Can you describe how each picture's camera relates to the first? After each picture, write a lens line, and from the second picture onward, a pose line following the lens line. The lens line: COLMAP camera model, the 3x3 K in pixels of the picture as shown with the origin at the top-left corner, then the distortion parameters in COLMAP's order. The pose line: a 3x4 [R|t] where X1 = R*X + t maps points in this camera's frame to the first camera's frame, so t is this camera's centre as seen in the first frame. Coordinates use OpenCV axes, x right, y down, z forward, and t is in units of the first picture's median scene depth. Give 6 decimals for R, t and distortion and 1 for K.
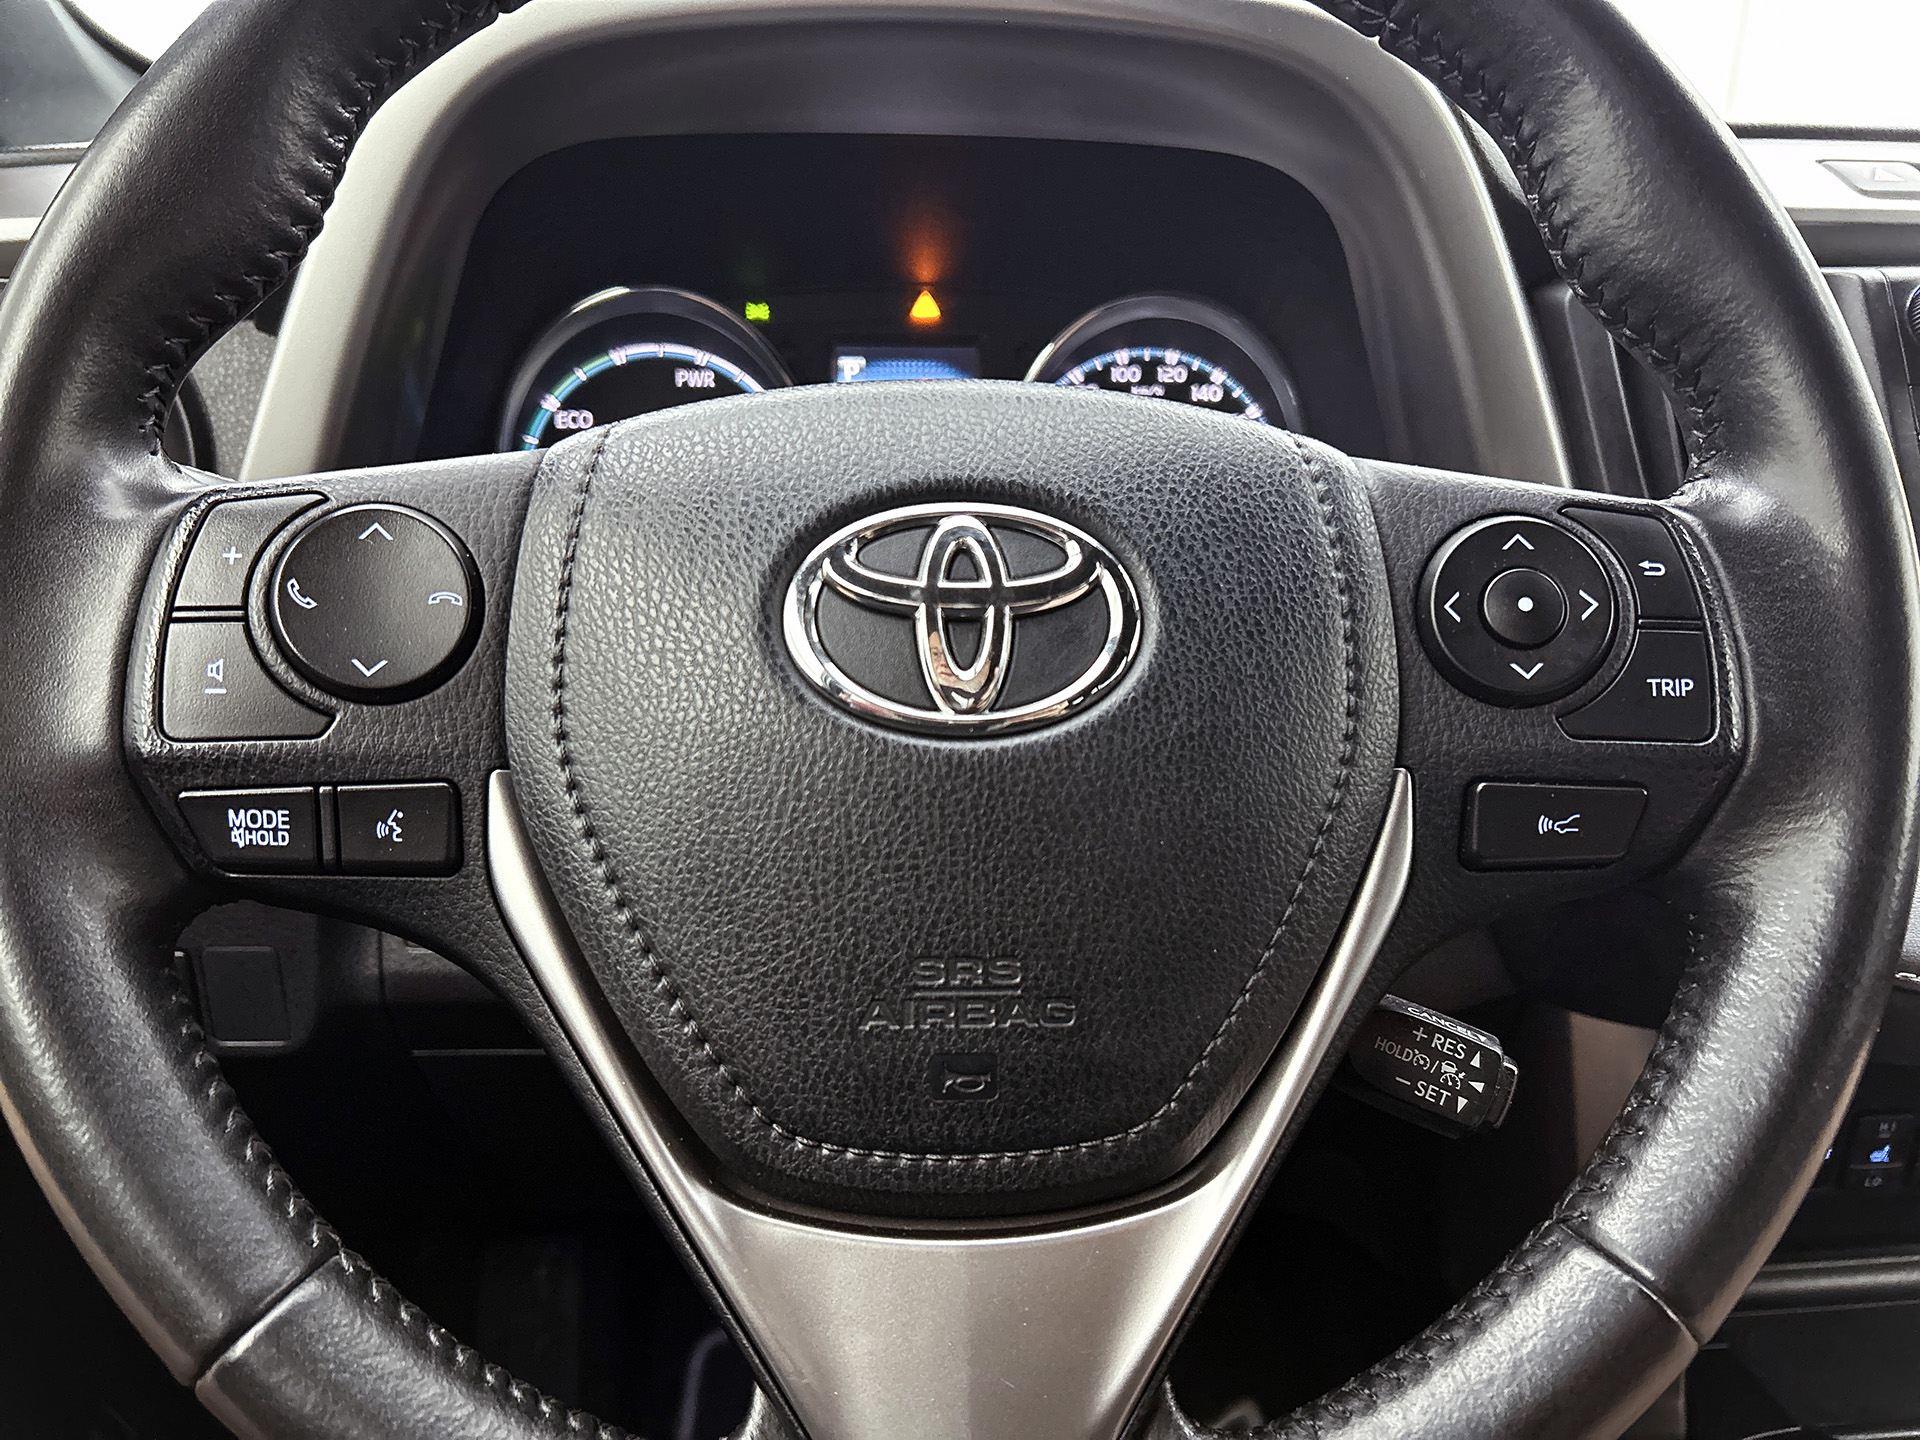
lens RADIAL K [[1427.2, 0, 959.5], [0, 1427.2, 749.2], [0, 0, 1]] dist [-0.007341, -0.004563]
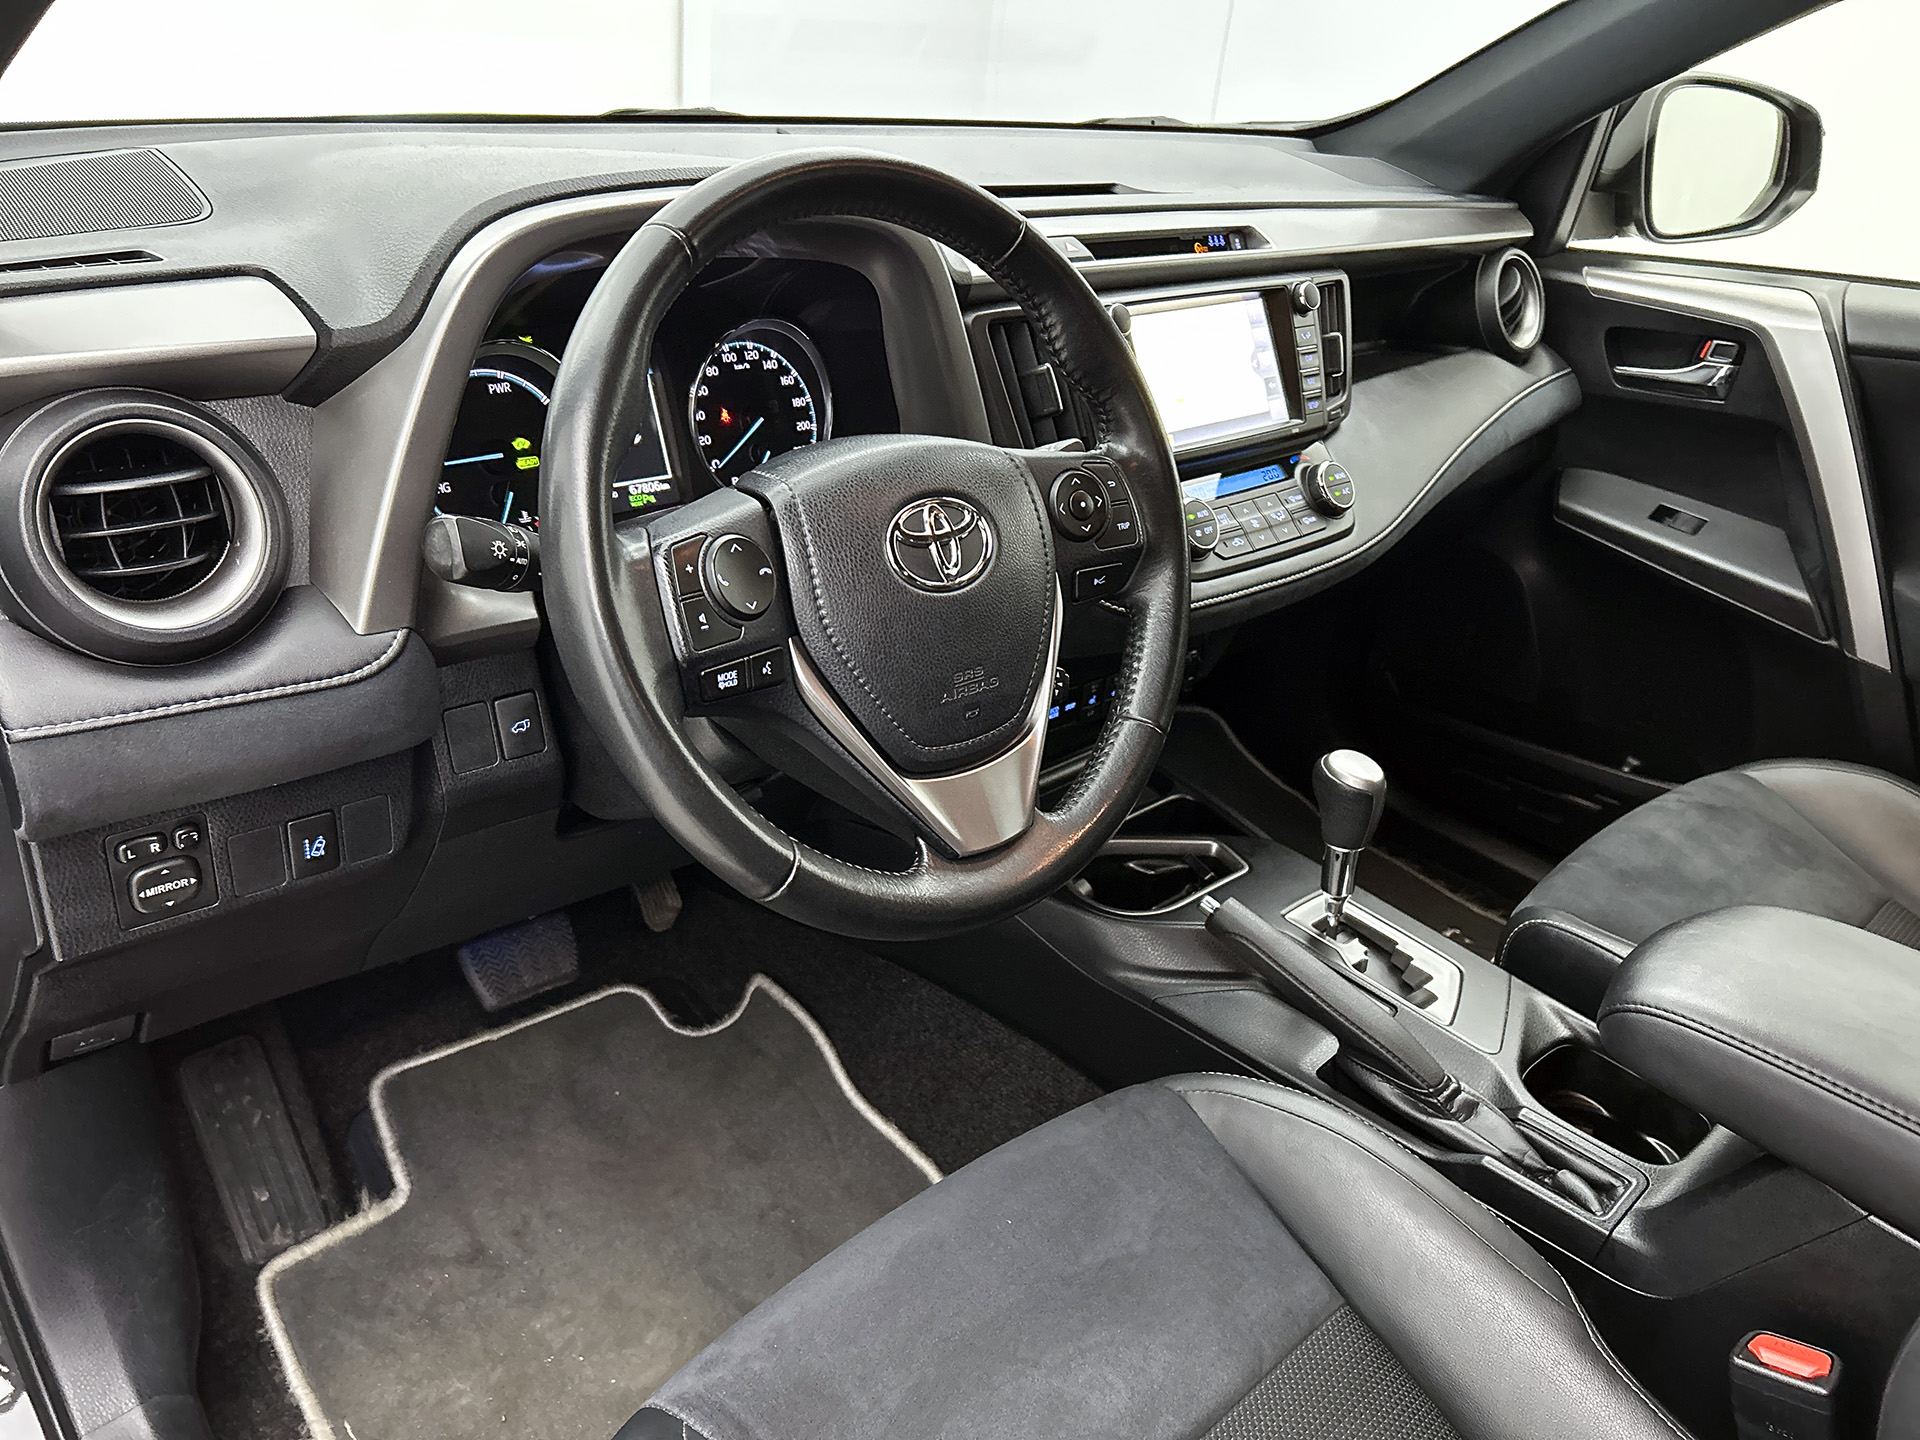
lens RADIAL K [[1440.5, 0, 970.2], [0, 1440.5, 738.6], [0, 0, 1]] dist [-0.001173, -0.003808]
pose [[0.771234, -0.239036, 0.589966, -1.536812], [0.140920, 0.967933, 0.207958, -0.277463], [-0.620757, -0.077246, 0.780188, -1.075837]]
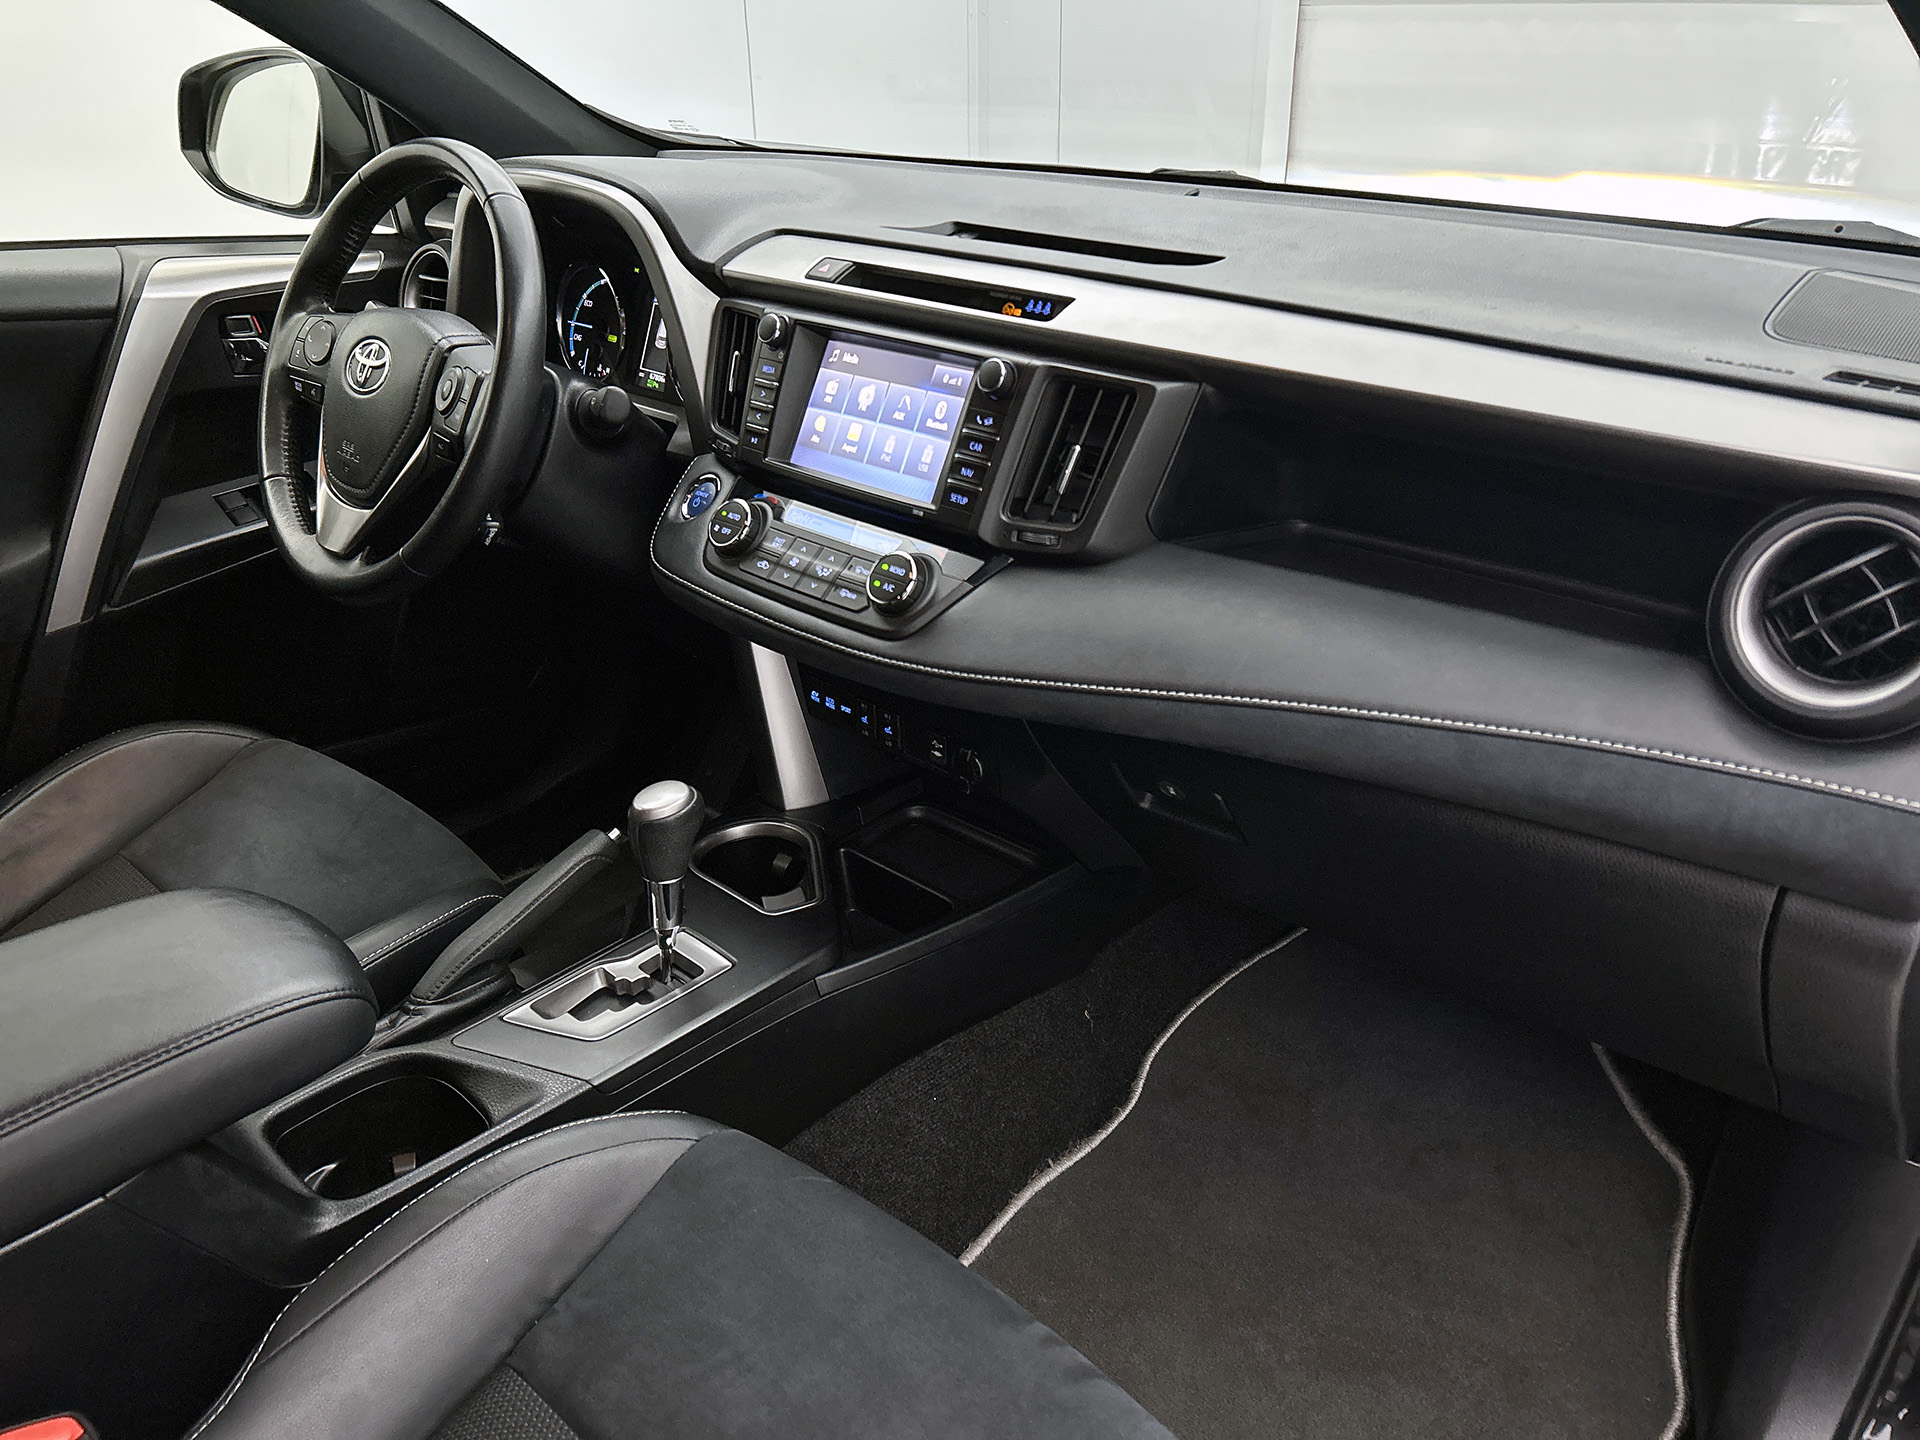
lens RADIAL K [[1478.0, 0, 960.0], [0, 1478.0, 720.0], [0, 0, 1]] dist [-0.009491, -0.005979]
pose [[0.669839, 0.317561, -0.671172, 4.488053], [-0.243390, 0.947891, 0.205583, -0.433388], [0.701482, 0.025649, 0.712225, -0.934749]]
